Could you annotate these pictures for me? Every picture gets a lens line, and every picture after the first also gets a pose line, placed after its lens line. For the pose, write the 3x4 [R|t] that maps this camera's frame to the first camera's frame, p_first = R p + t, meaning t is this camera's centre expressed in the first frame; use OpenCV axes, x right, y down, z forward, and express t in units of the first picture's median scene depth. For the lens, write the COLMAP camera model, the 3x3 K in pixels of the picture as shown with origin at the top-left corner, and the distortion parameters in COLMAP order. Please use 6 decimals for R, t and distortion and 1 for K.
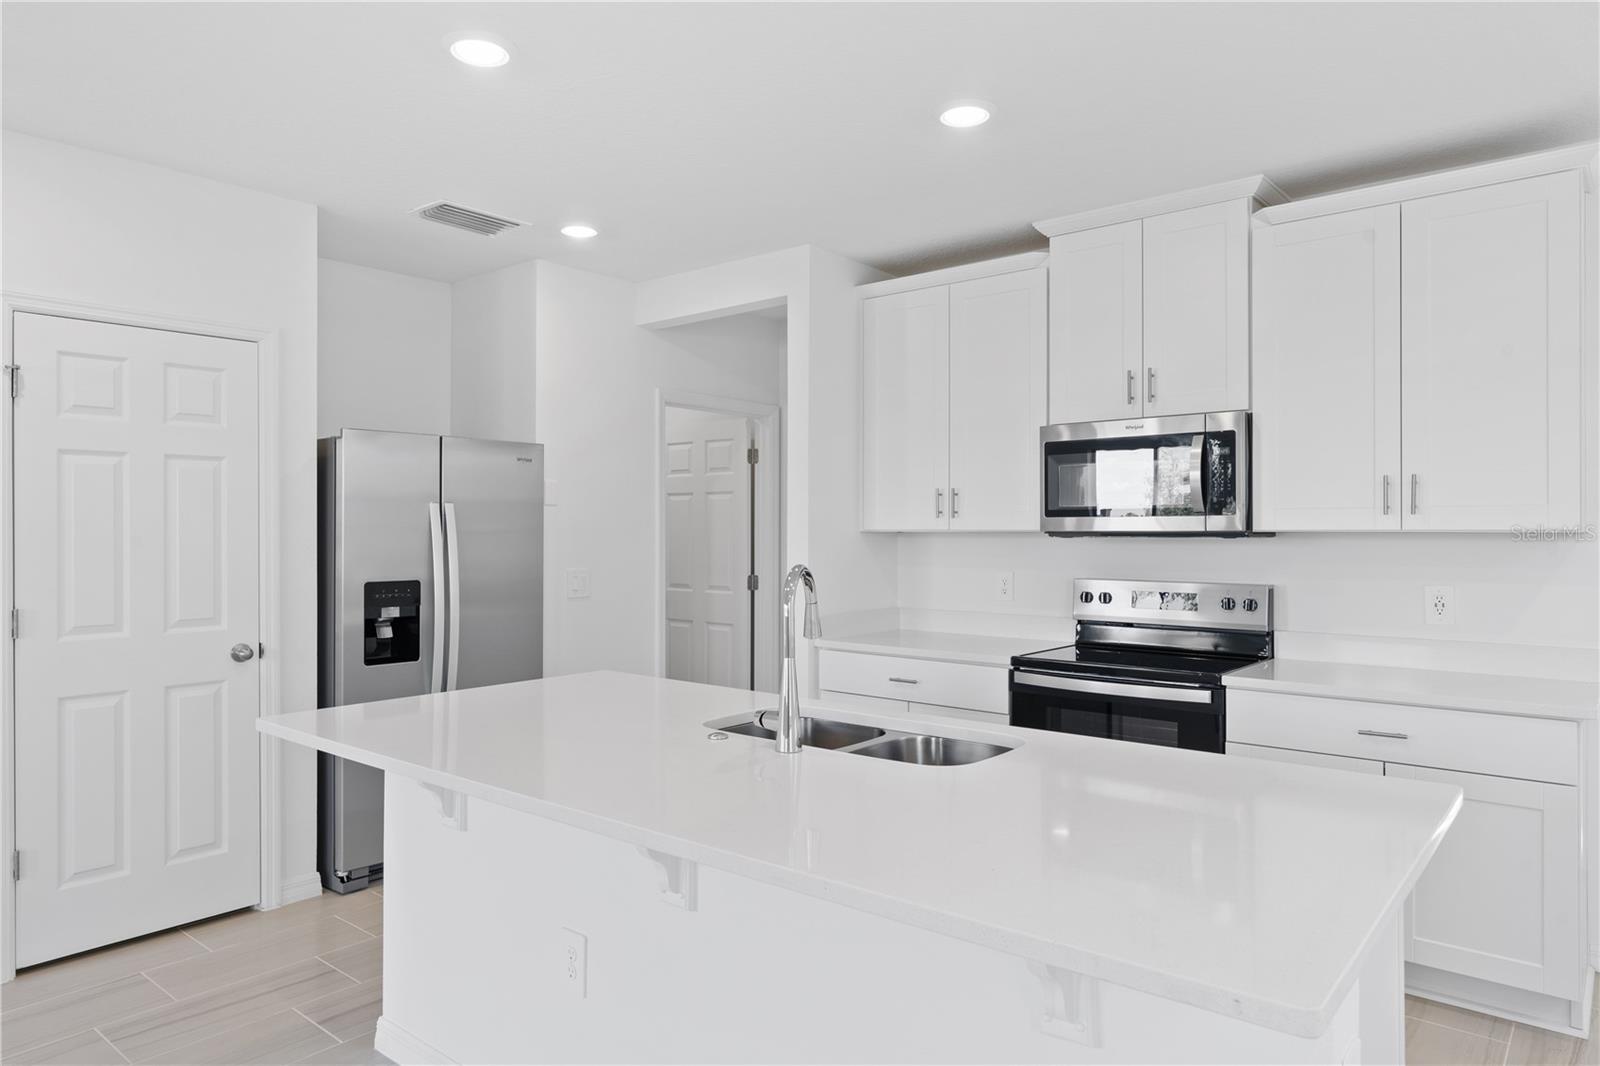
lens RADIAL K [[1001.1, 0, 800.0], [0, 1001.1, 533.0], [0, 0, 1]] dist [-0.000804, -0.001261]
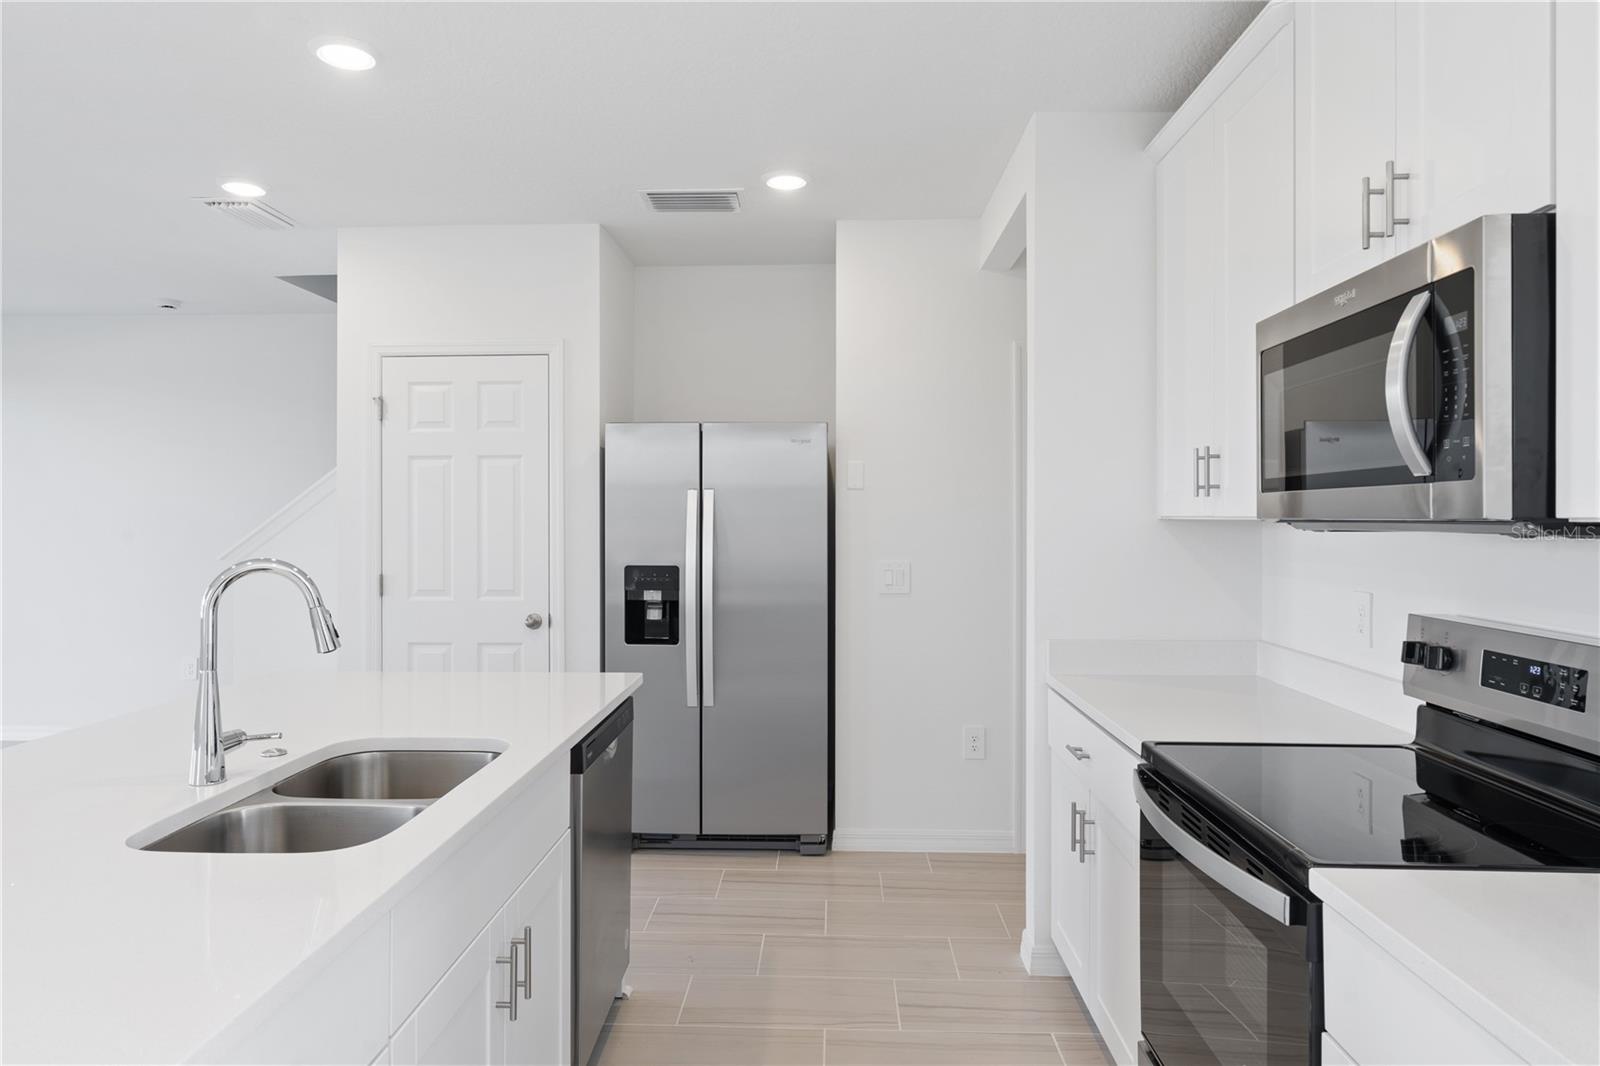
lens RADIAL K [[989.3, 0, 803.1], [0, 989.3, 520.9], [0, 0, 1]] dist [-0.003218, -0.000472]
pose [[0.619563, 0.001330, -0.784946, 0.506032], [-0.004132, 0.999990, -0.001567, 0.002302], [0.784936, 0.004215, 0.619562, 0.488809]]
